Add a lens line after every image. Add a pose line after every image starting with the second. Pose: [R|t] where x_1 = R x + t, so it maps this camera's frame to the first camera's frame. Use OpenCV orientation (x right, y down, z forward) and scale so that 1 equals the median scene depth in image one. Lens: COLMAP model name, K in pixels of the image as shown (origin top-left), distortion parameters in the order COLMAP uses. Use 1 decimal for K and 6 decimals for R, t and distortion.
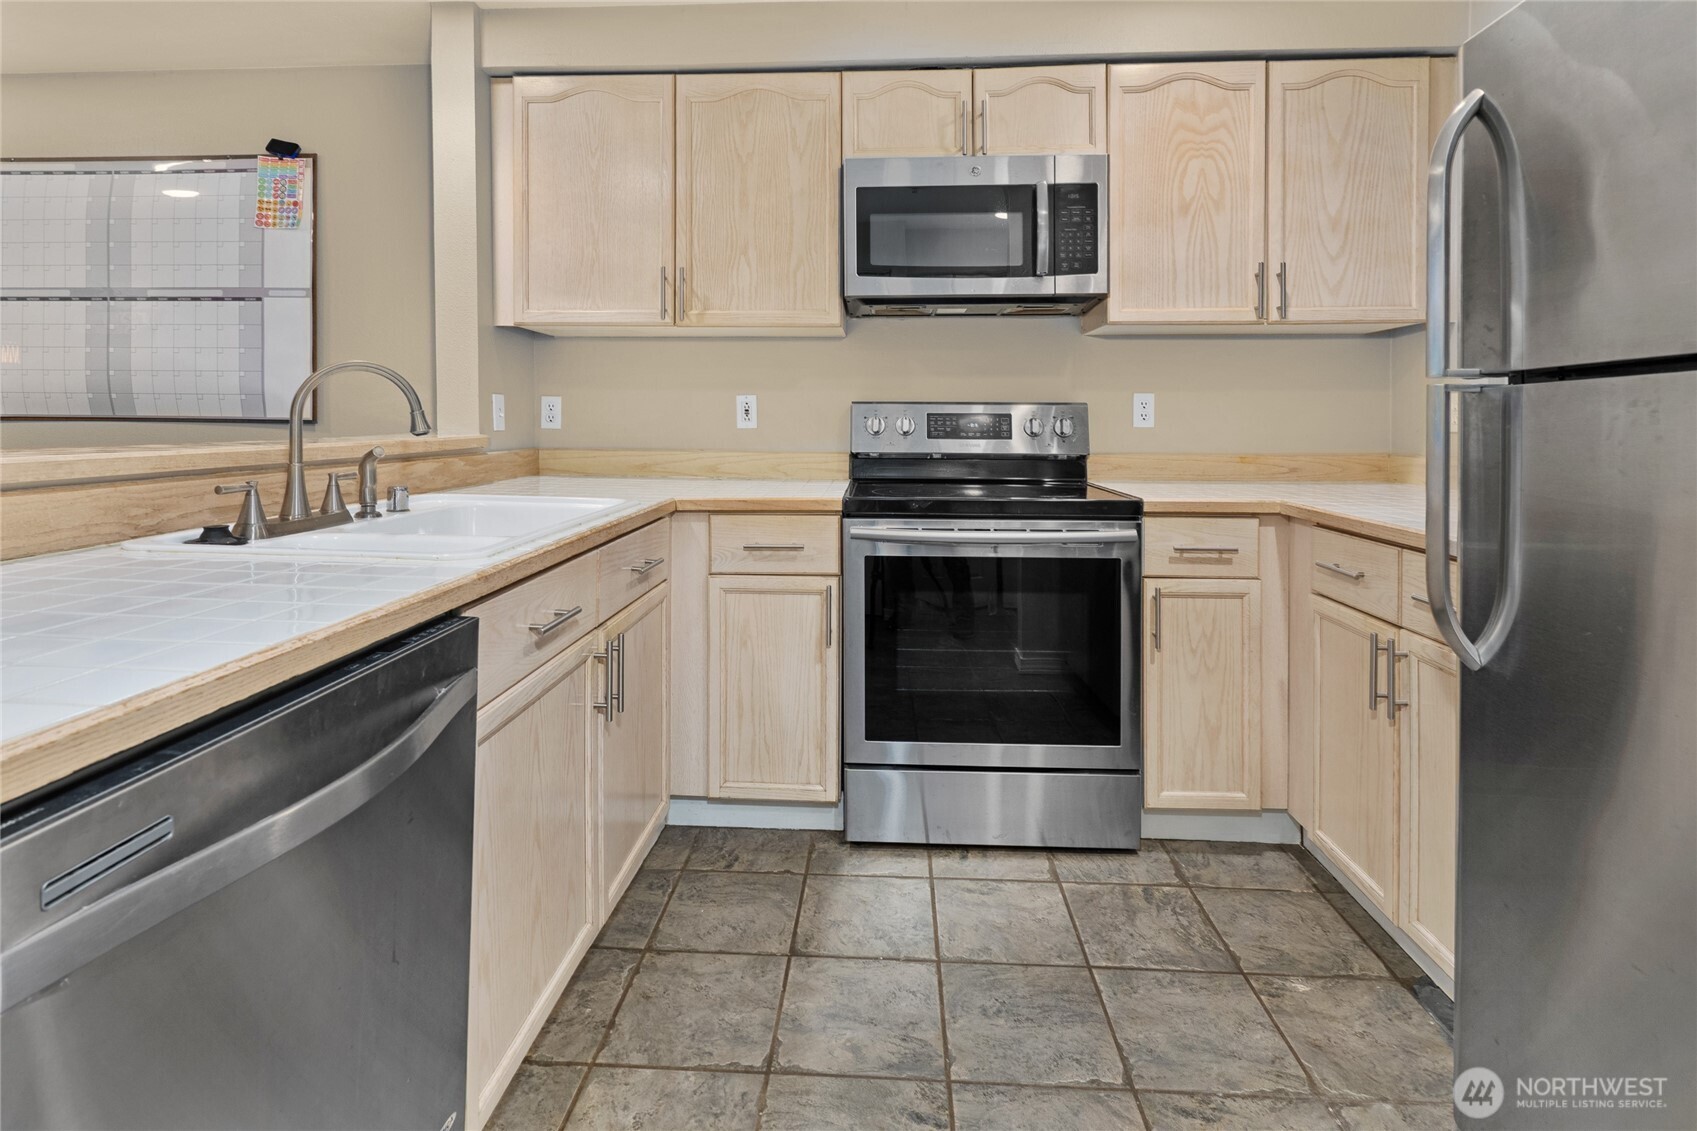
lens RADIAL K [[807.7, 0, 769.3], [0, 807.7, 476.9], [0, 0, 1]] dist [-0.000671, -0.000343]
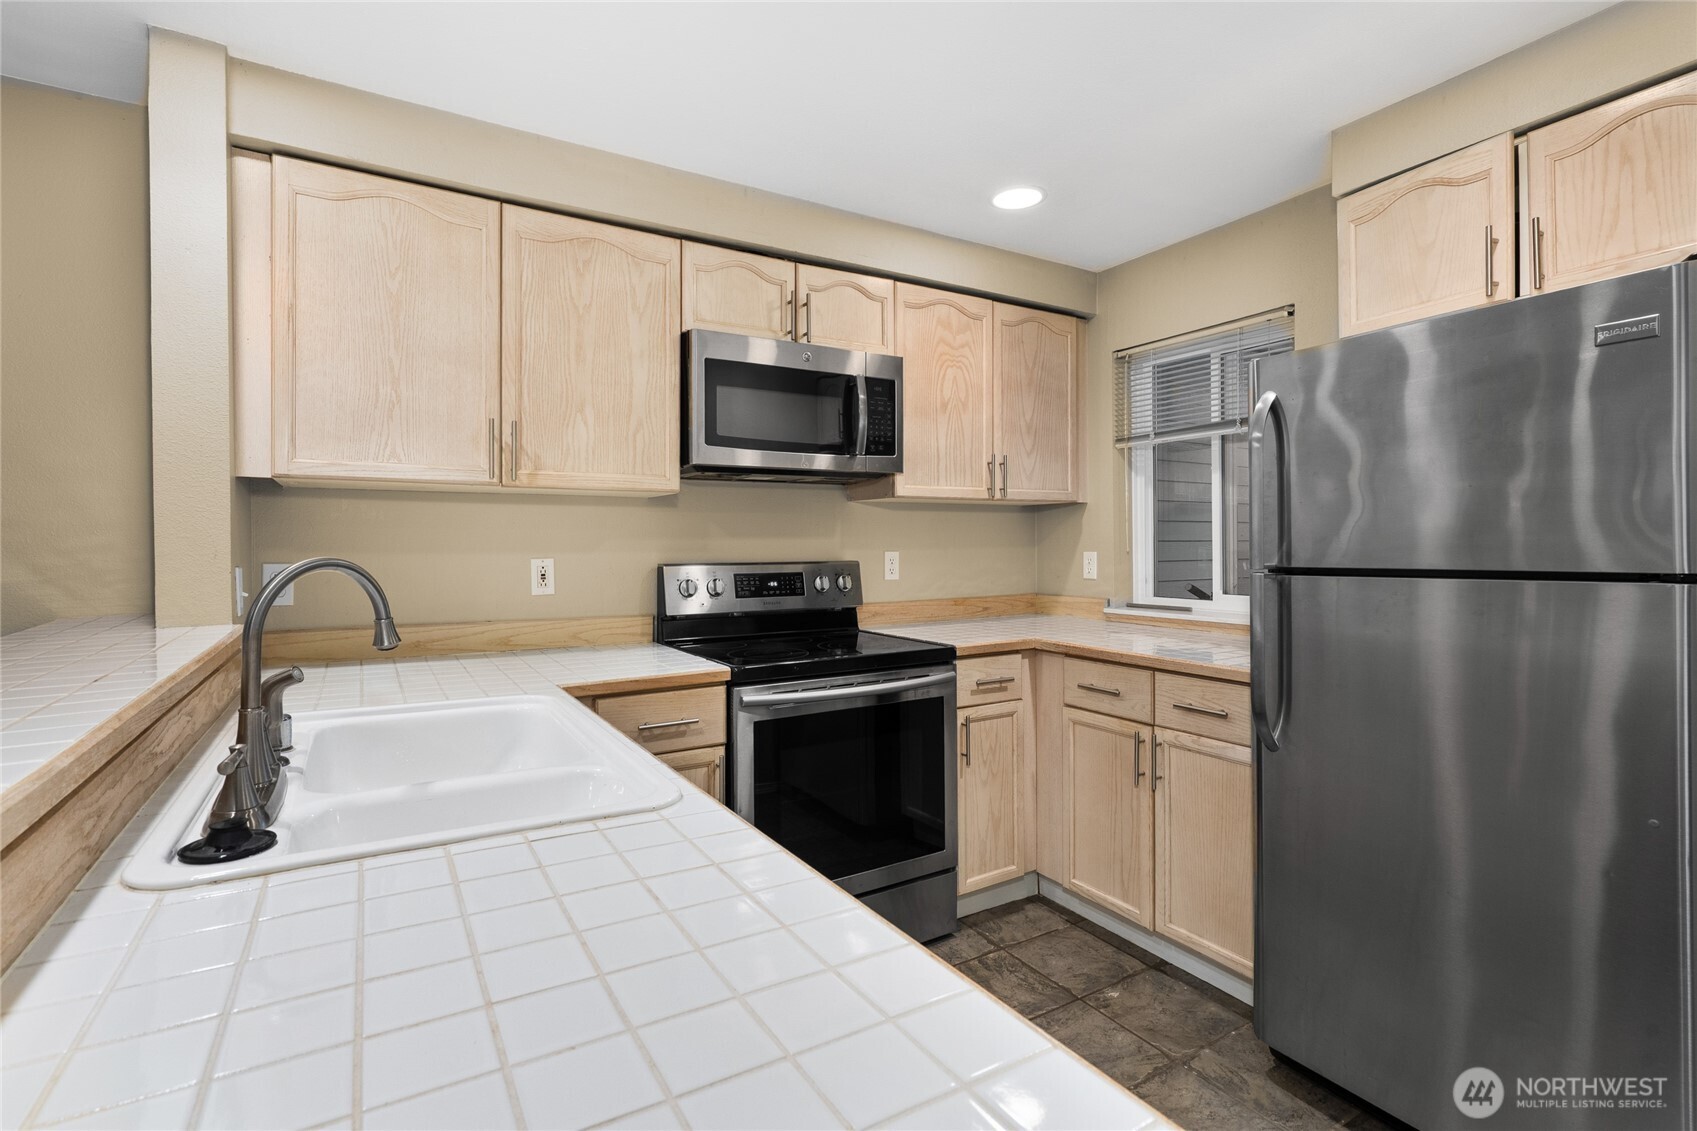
lens RADIAL K [[807.7, 0, 832.7], [0, 807.7, 599.2], [0, 0, 1]] dist [-0.000671, -0.000343]
pose [[0.821409, -0.047064, 0.568395, -0.349794], [0.053192, 0.998567, 0.005813, -0.054361], [-0.567854, 0.025459, 0.822735, 0.085469]]
